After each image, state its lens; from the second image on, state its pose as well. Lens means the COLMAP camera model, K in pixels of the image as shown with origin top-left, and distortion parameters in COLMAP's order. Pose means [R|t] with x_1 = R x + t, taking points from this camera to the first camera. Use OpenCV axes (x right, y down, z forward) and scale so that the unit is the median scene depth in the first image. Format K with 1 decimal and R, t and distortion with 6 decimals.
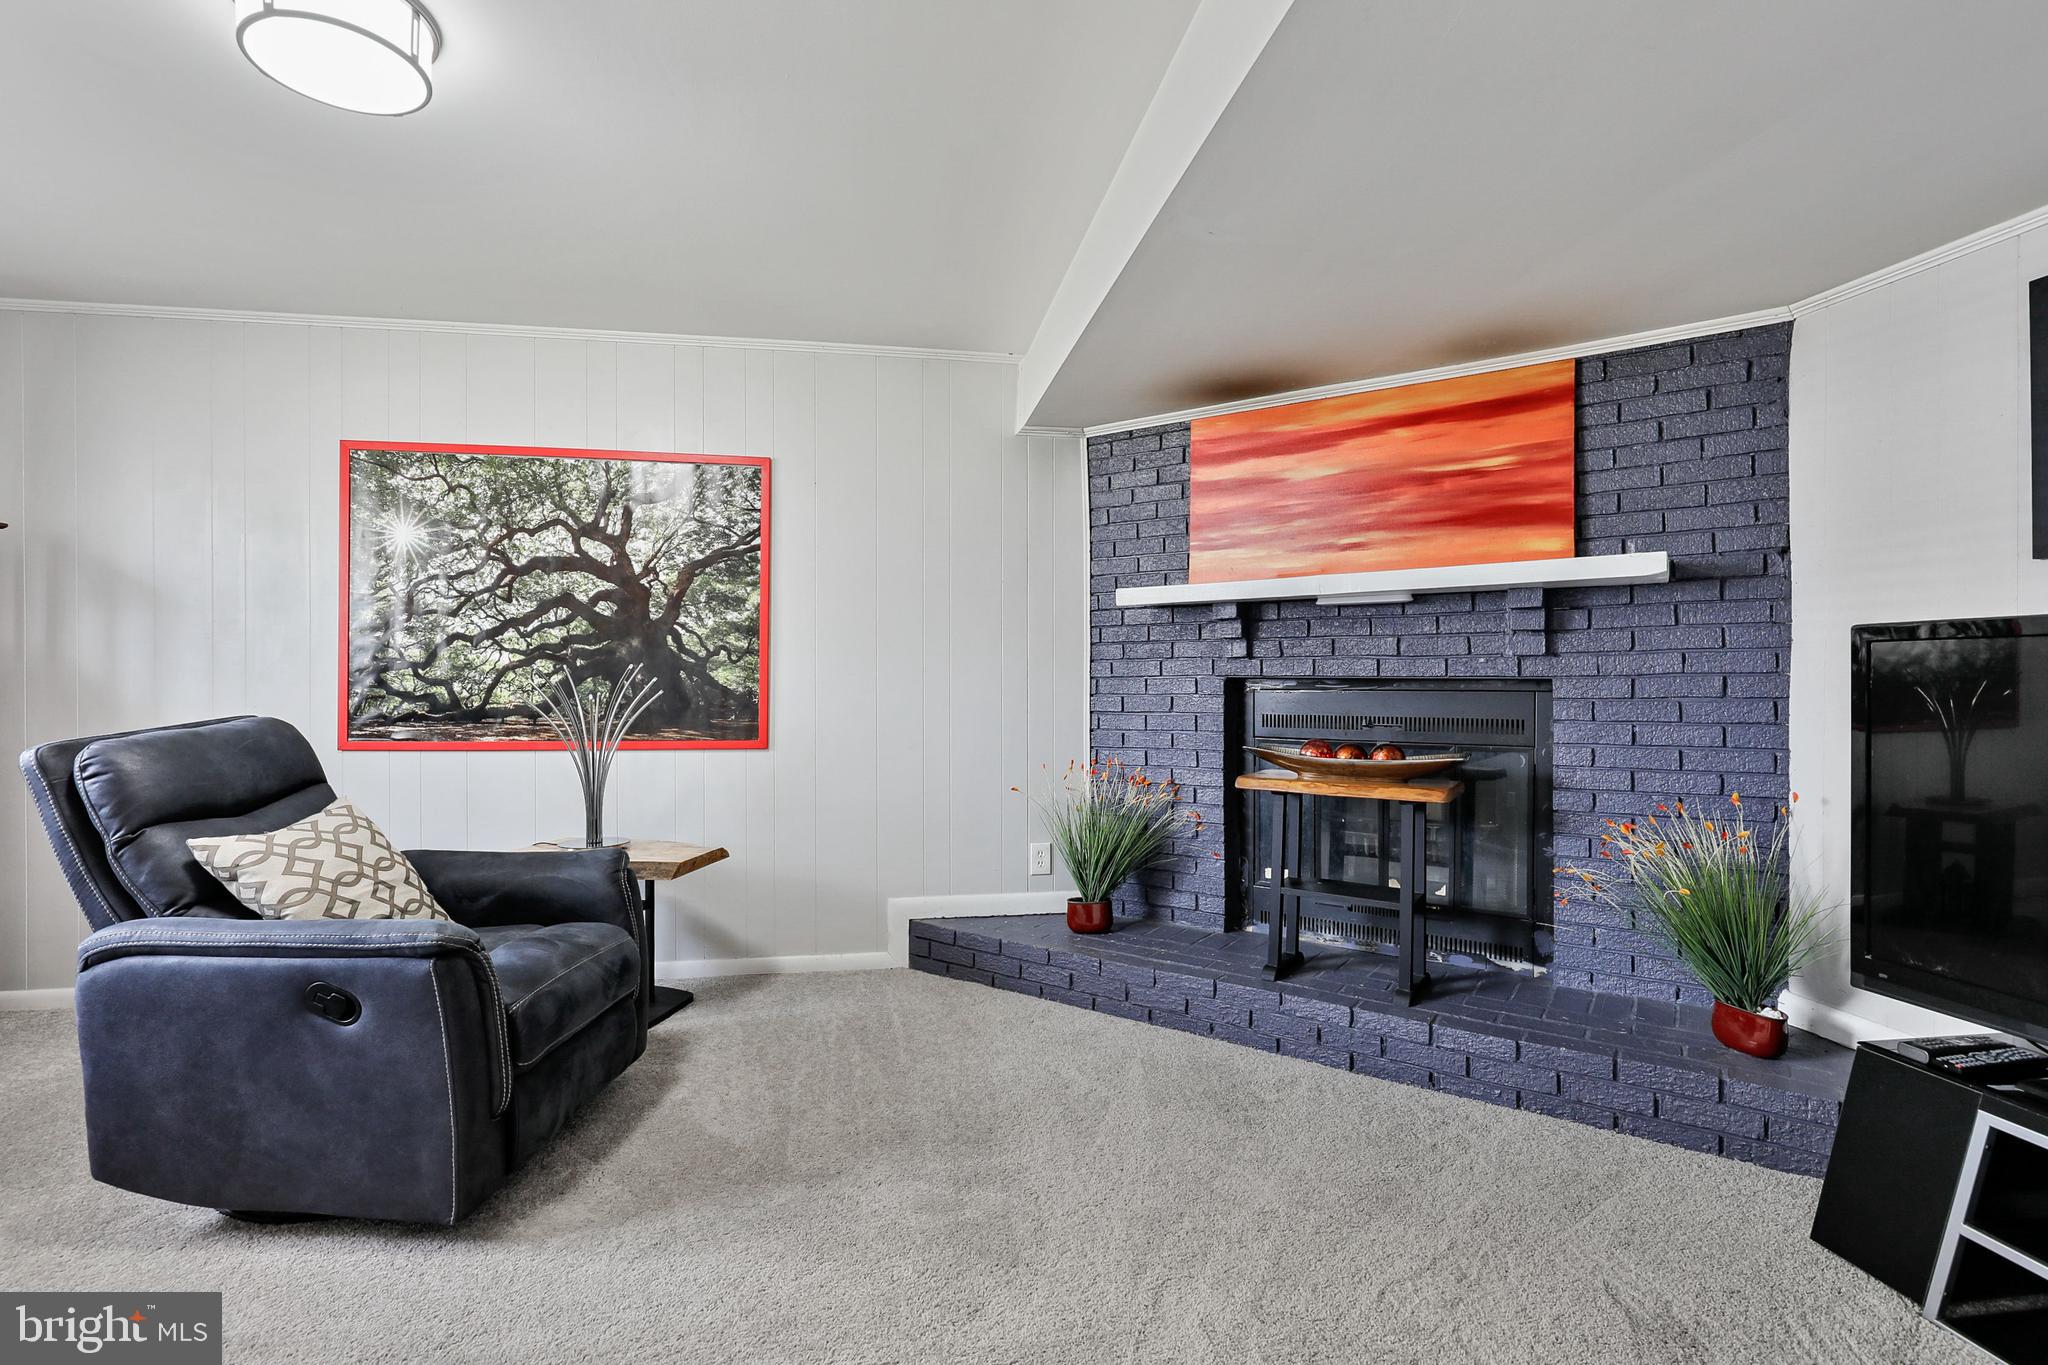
lens RADIAL K [[940.8, 0, 1019.2], [0, 940.8, 683.9], [0, 0, 1]] dist [-0.011235, 0.000648]
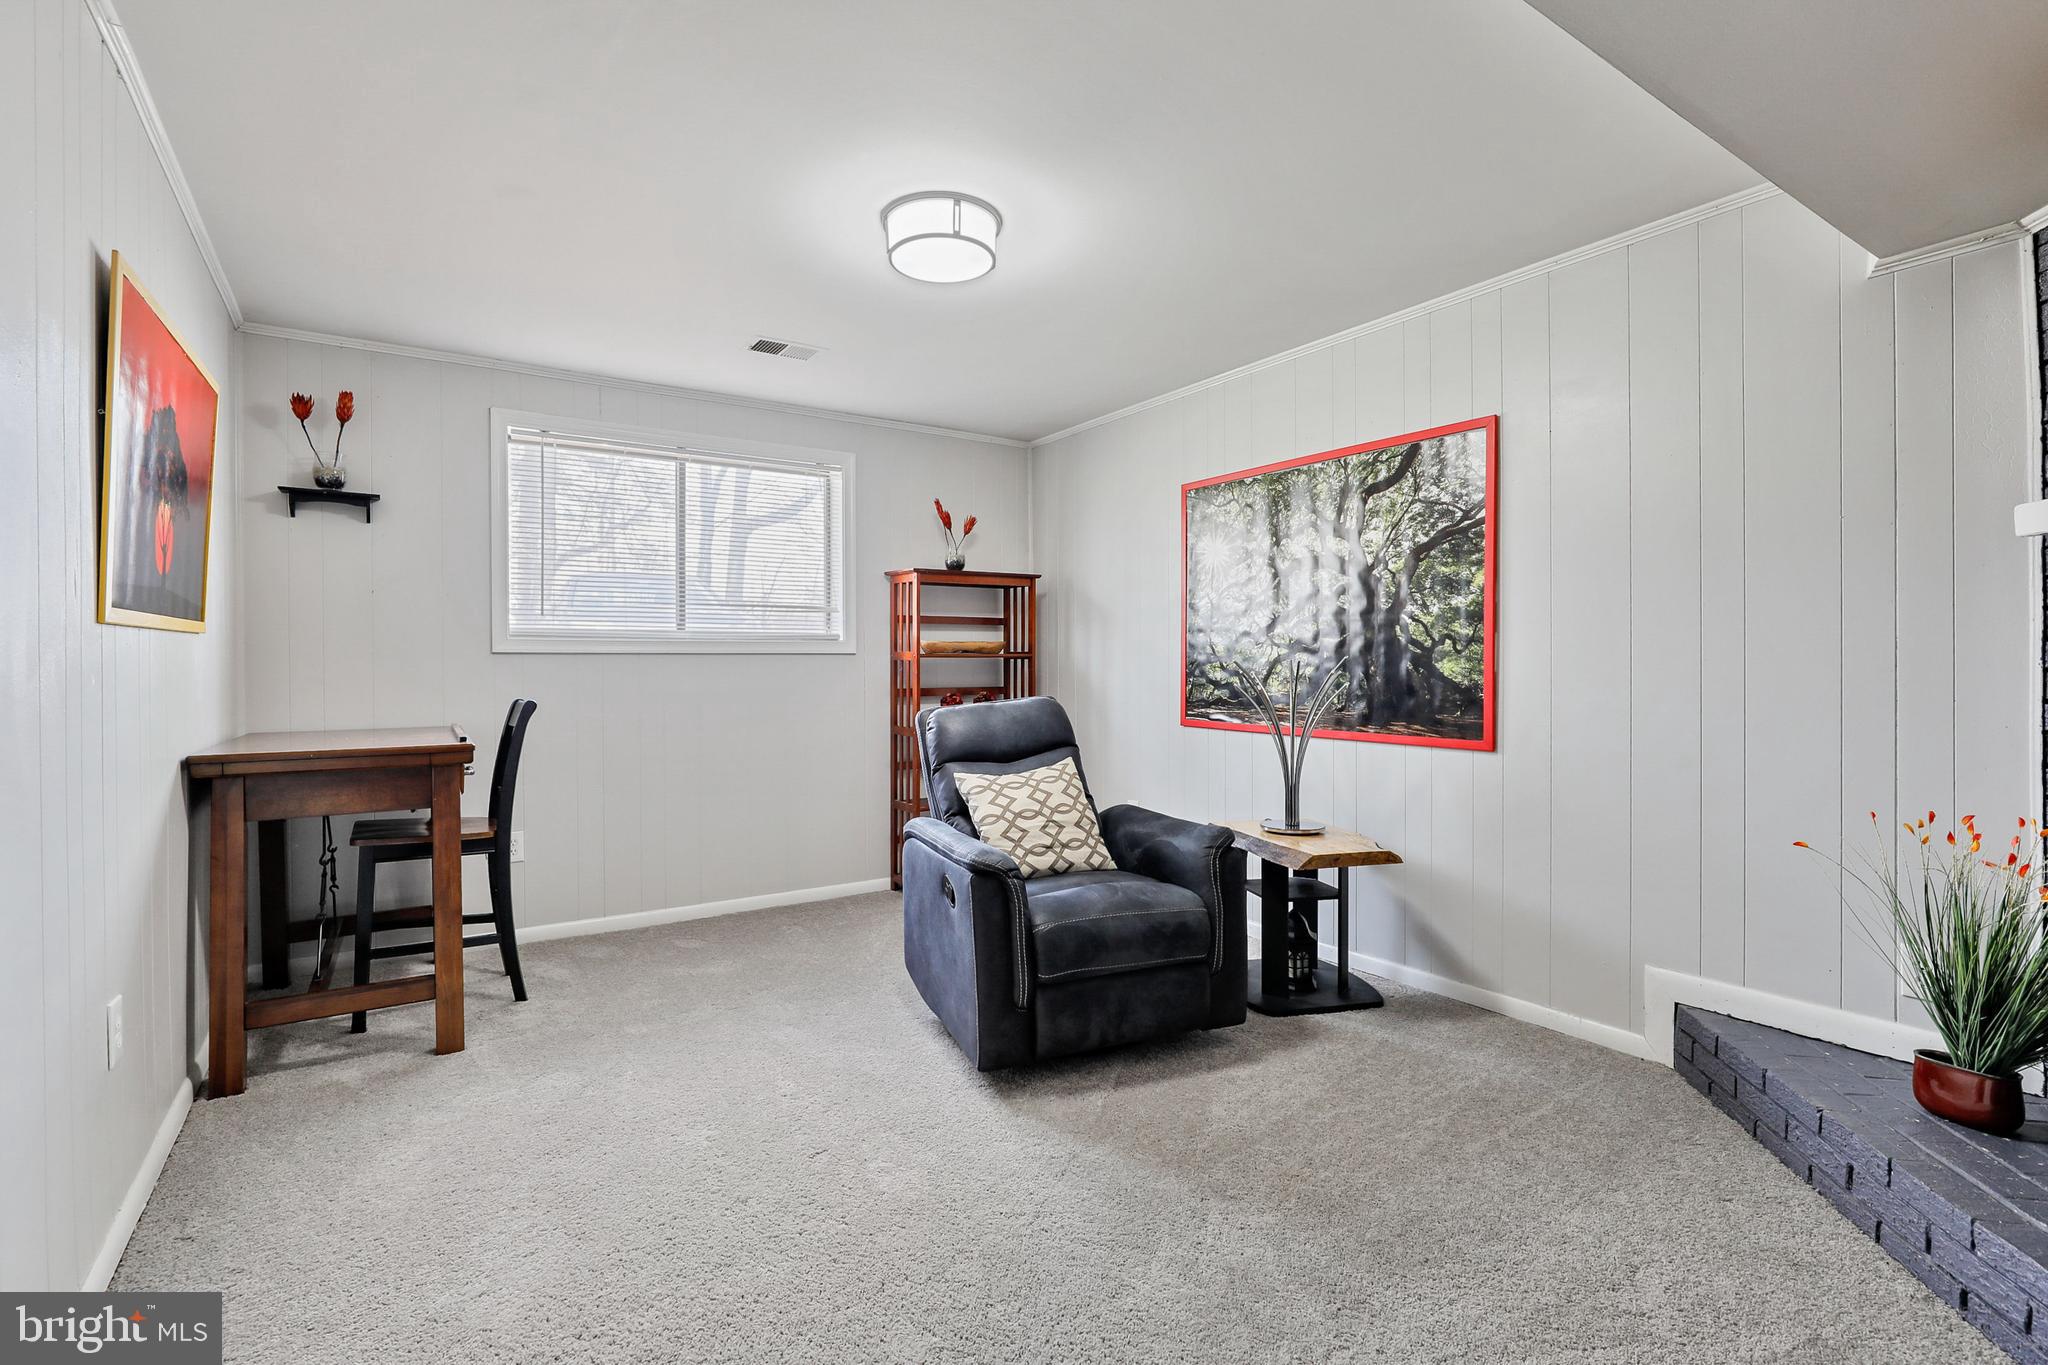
lens RADIAL K [[940.8, 0, 1018.7], [0, 940.8, 669.0], [0, 0, 1]] dist [-0.011235, 0.000648]
pose [[0.412355, -0.000287, -0.911023, 0.343894], [-0.003202, 0.999993, -0.001765, -0.003937], [0.911018, 0.003645, 0.412351, 0.248927]]
